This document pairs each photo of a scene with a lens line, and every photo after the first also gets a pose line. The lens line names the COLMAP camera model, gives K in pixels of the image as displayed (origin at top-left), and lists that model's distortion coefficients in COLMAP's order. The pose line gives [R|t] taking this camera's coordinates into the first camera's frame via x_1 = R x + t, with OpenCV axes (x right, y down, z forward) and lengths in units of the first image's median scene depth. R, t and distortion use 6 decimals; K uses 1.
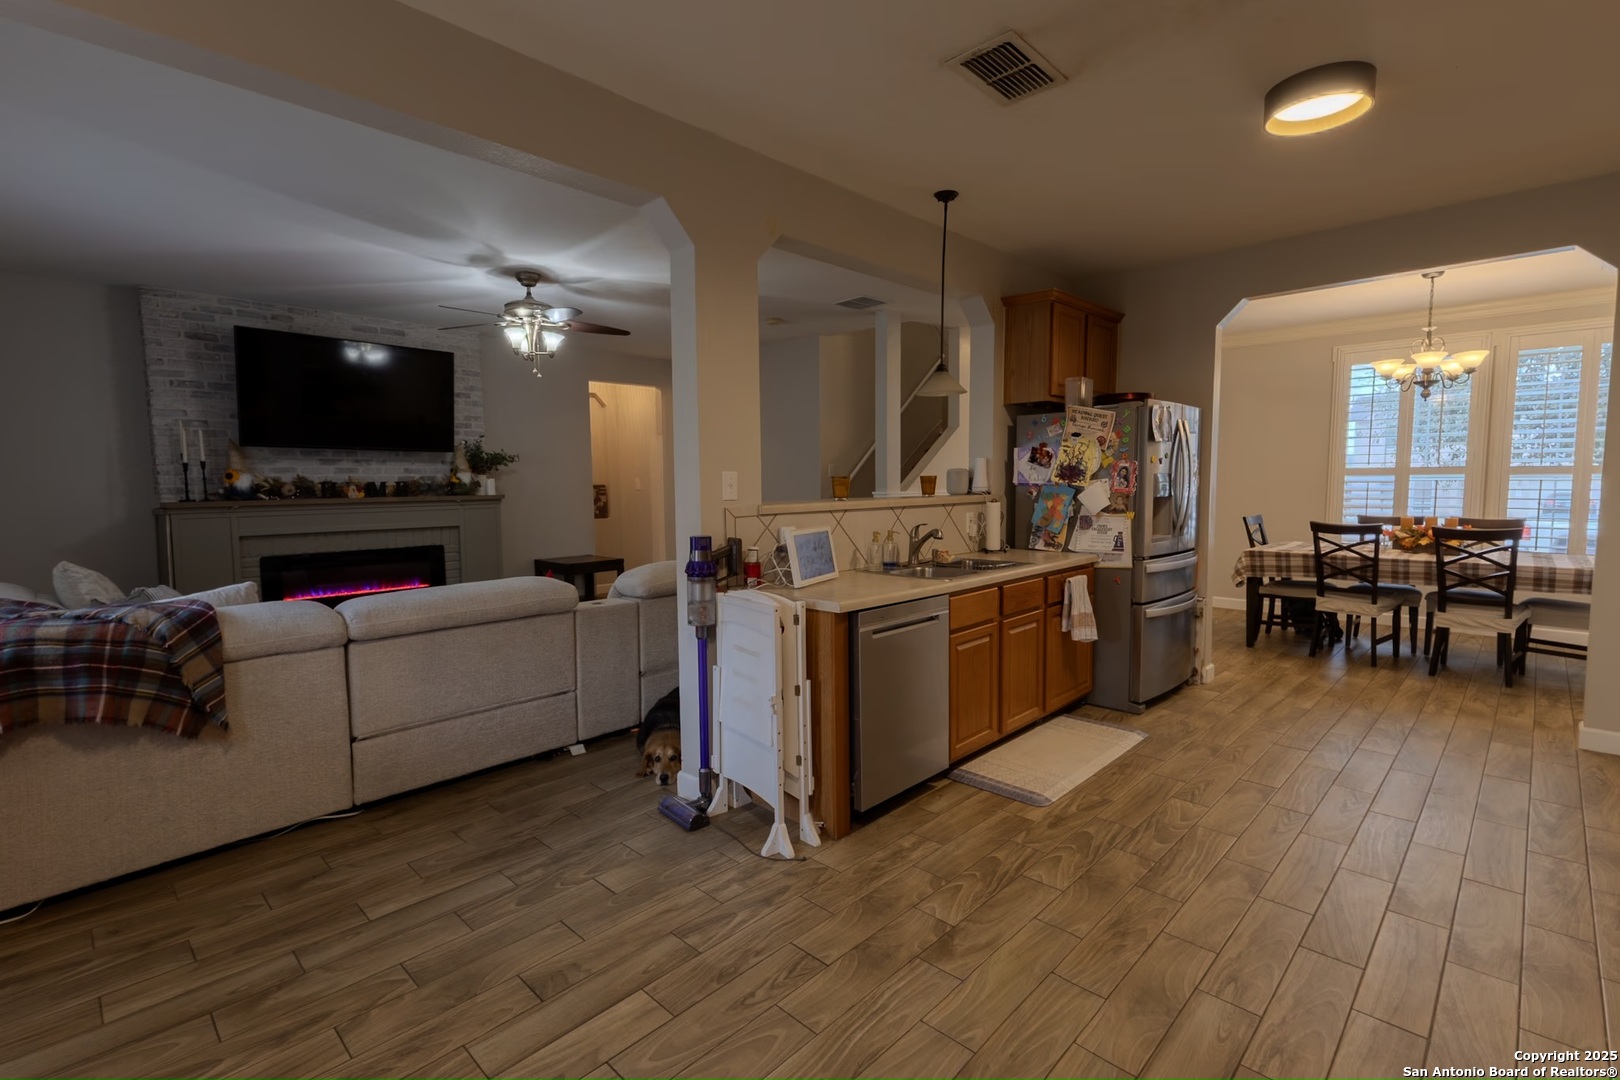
lens RADIAL K [[737.9, 0, 813.7], [0, 737.9, 536.8], [0, 0, 1]] dist [0.015071, -0.000080]
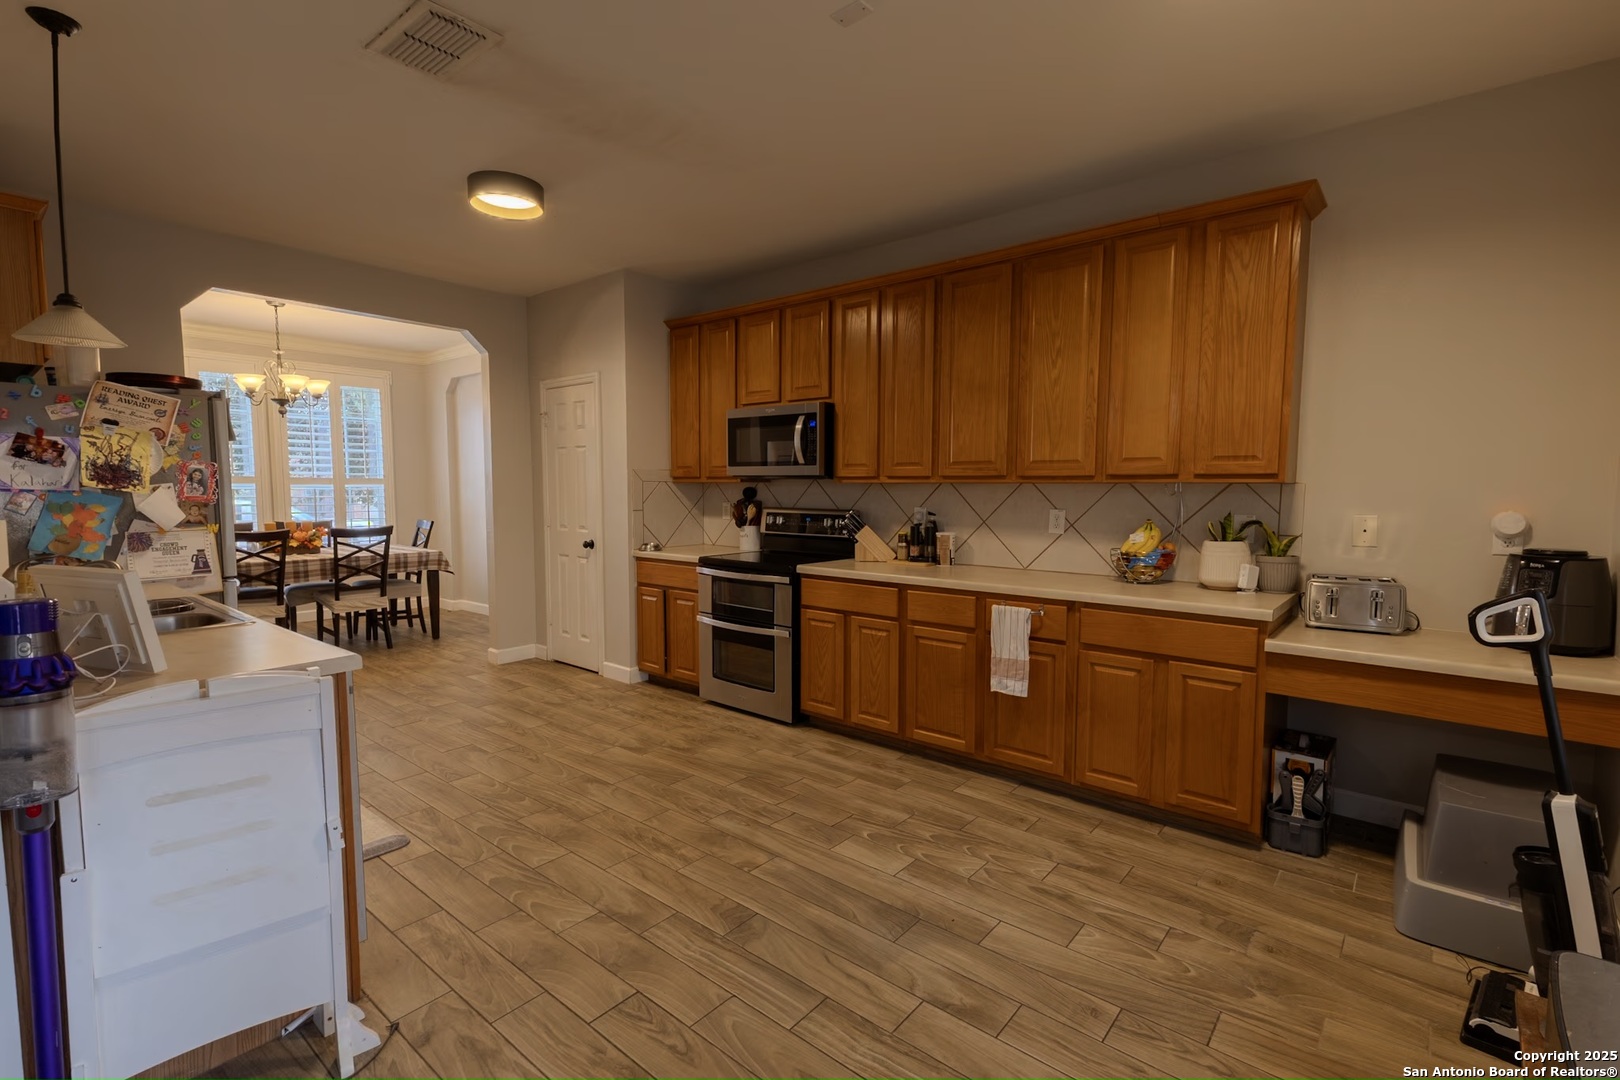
lens RADIAL K [[737.9, 0, 813.7], [0, 737.9, 536.8], [0, 0, 1]] dist [0.015071, -0.000080]
pose [[-0.080750, -0.059793, 0.994939, -0.435126], [0.075124, 0.994995, 0.065894, -0.022997], [-0.993899, 0.080065, -0.075854, 0.382281]]
